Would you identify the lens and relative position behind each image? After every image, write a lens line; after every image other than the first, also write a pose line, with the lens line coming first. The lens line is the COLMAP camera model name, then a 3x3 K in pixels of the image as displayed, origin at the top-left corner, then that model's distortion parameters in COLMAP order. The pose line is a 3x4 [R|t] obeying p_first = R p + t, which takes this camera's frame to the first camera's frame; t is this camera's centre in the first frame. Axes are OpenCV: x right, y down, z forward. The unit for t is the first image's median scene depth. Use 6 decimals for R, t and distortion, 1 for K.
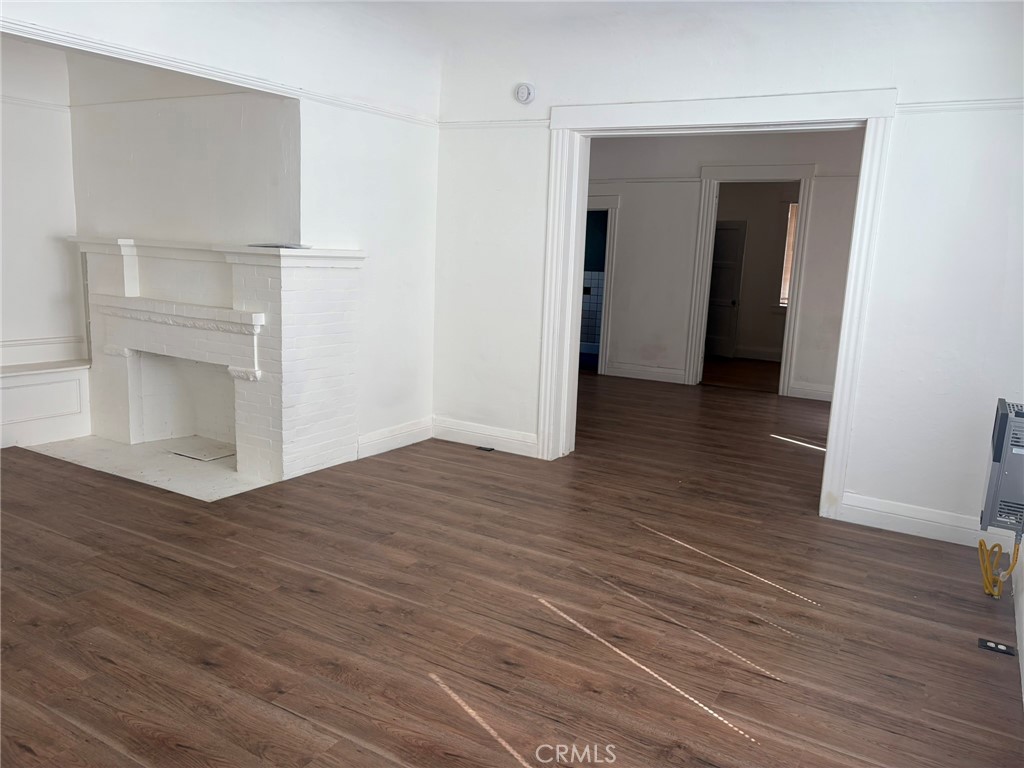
lens RADIAL K [[777.5, 0, 514.5], [0, 777.5, 382.7], [0, 0, 1]] dist [0.073062, -0.100453]
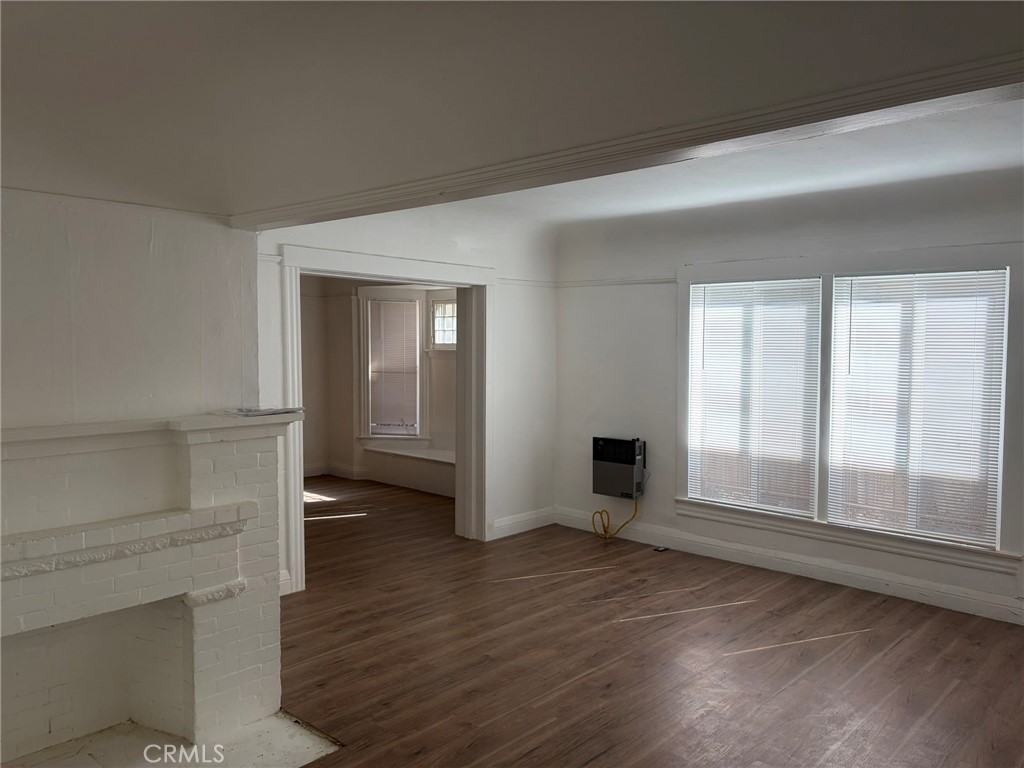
lens RADIAL K [[777.5, 0, 514.5], [0, 777.5, 382.7], [0, 0, 1]] dist [0.073062, -0.100453]
pose [[0.216083, -0.095591, 0.971684, -1.177948], [0.178904, 0.982223, 0.056843, -0.234792], [-0.959844, 0.161555, 0.229344, 0.662821]]
